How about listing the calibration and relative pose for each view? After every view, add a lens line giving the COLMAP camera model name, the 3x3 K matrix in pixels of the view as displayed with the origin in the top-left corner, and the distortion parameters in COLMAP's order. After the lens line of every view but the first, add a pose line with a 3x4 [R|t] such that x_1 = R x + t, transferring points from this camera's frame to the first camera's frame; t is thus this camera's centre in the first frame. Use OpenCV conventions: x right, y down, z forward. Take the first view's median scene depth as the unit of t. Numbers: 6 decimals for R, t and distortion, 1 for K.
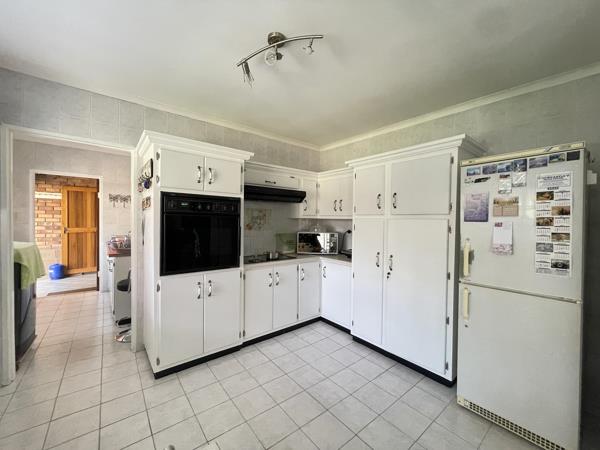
lens RADIAL K [[242.2, 0, 298.9], [0, 242.2, 224.3], [0, 0, 1]] dist [-0.001626, -0.000217]
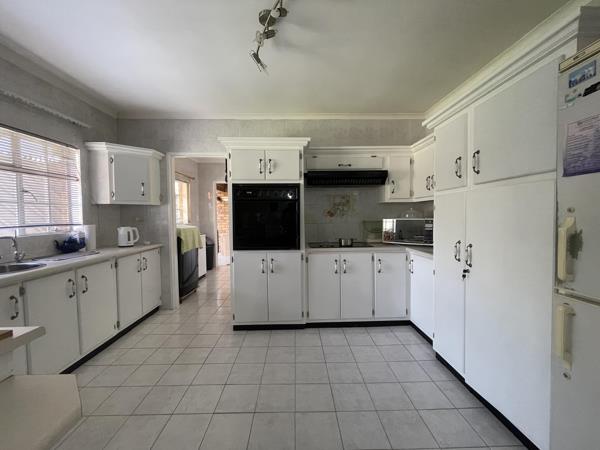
lens RADIAL K [[242.2, 0, 298.9], [0, 242.2, 224.3], [0, 0, 1]] dist [-0.001626, -0.000217]
pose [[0.793484, -0.003995, -0.608579, 0.384738], [0.012161, 0.999883, 0.009292, 0.056092], [0.608470, -0.014774, 0.793439, 0.164024]]
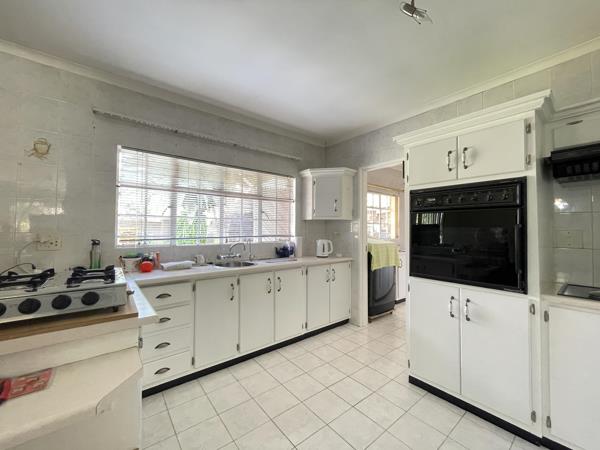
lens RADIAL K [[242.2, 0, 298.9], [0, 242.2, 224.3], [0, 0, 1]] dist [-0.001626, -0.000217]
pose [[0.004295, -0.043321, -0.999052, 0.337643], [-0.026870, 0.998695, -0.043421, 0.047605], [0.999630, 0.027031, 0.003126, 0.438554]]
